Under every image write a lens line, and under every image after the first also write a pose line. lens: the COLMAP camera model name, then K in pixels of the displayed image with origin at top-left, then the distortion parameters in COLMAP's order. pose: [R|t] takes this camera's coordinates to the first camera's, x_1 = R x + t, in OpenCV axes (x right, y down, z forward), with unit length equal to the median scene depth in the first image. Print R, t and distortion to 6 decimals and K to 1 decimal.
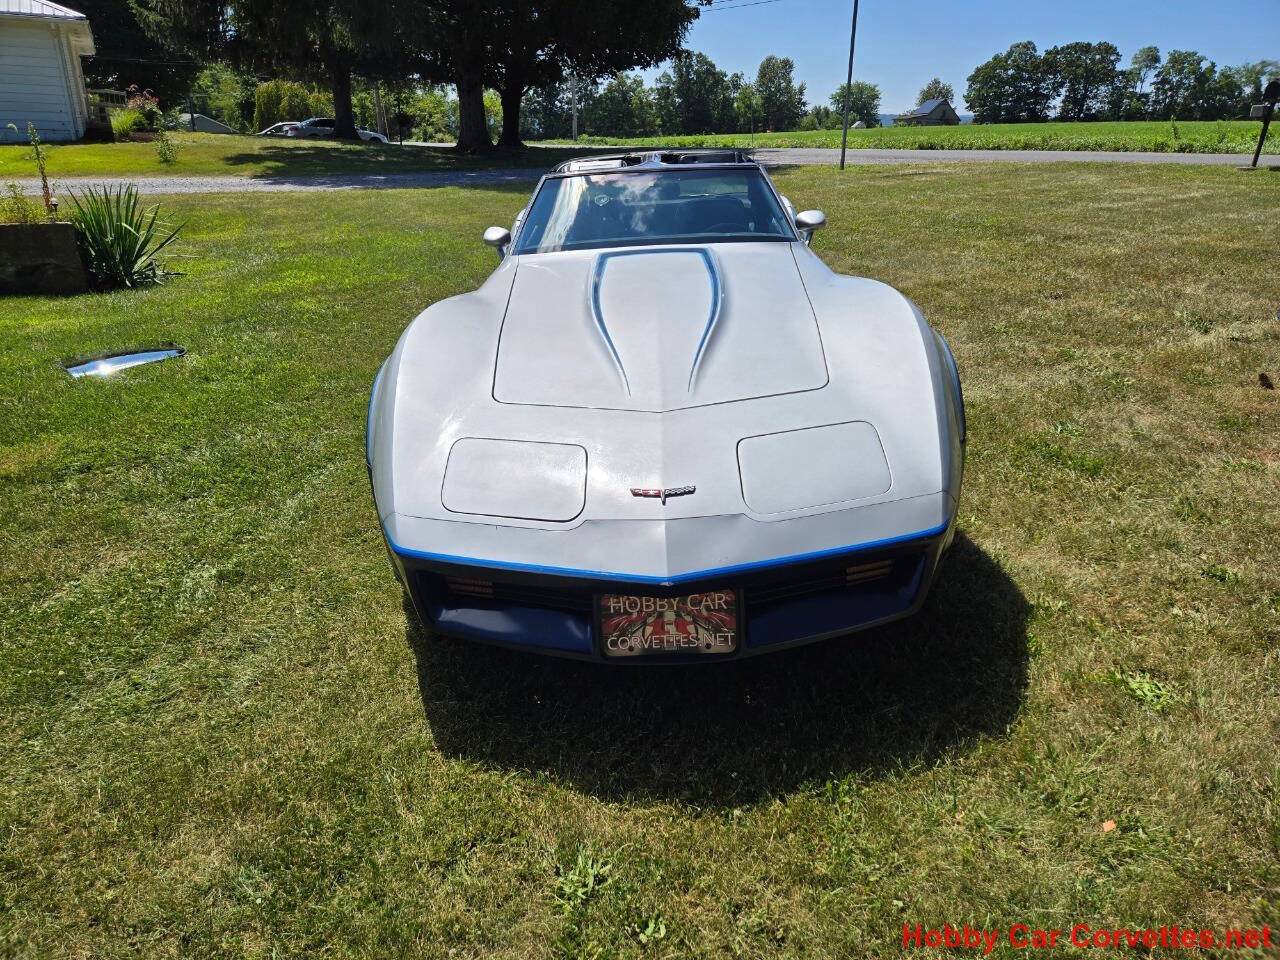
lens RADIAL K [[847.7, 0, 635.2], [0, 847.7, 484.7], [0, 0, 1]] dist [0.048956, -0.040298]
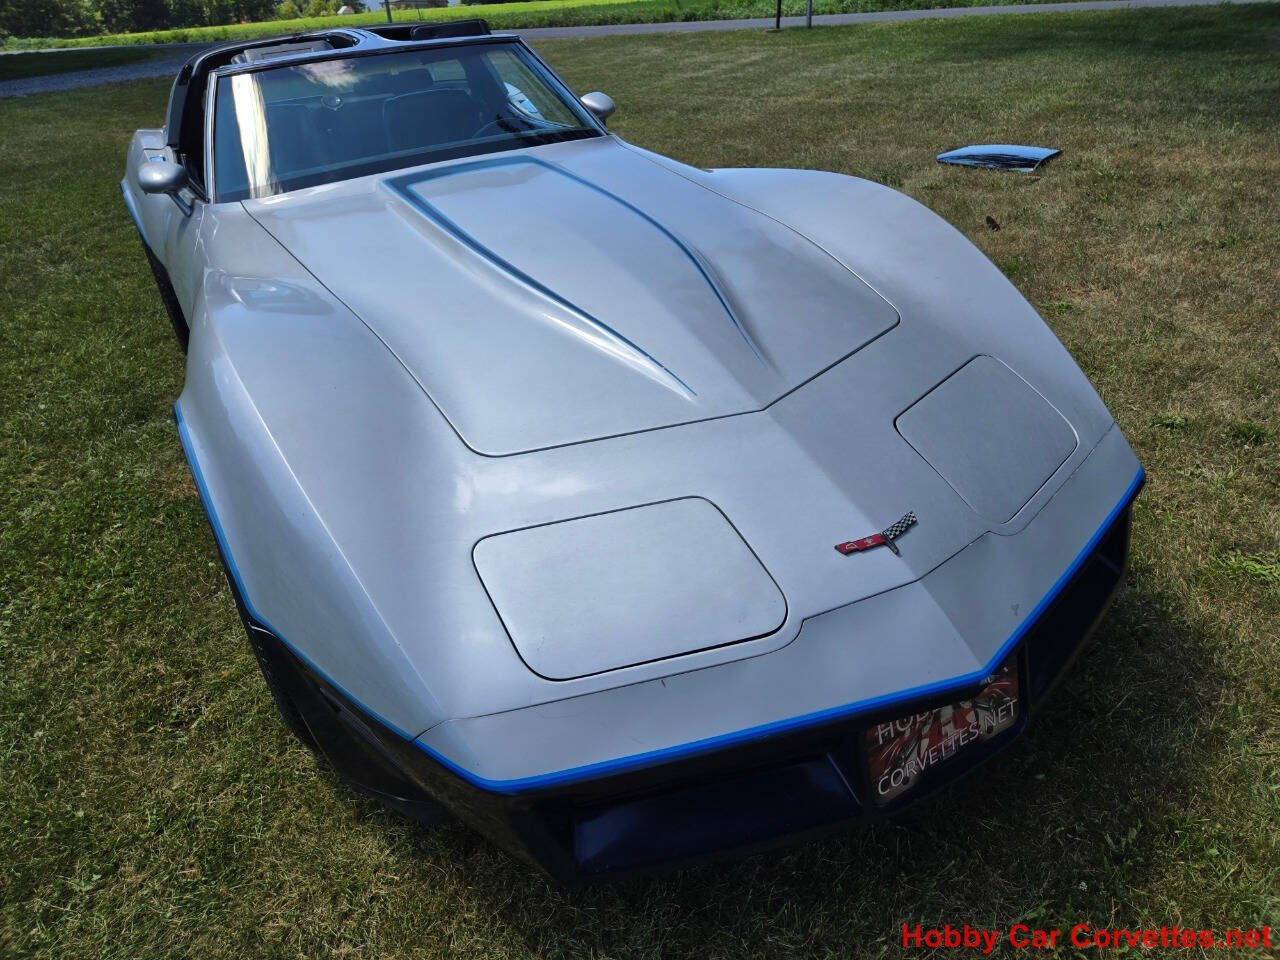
lens RADIAL K [[847.7, 0, 639.6], [0, 847.7, 489.5], [0, 0, 1]] dist [0.048956, -0.040298]
pose [[0.858052, -0.285975, 0.426575, -0.389358], [0.237060, 0.957383, 0.164984, -0.174465], [-0.455577, -0.040441, 0.889277, 0.509014]]
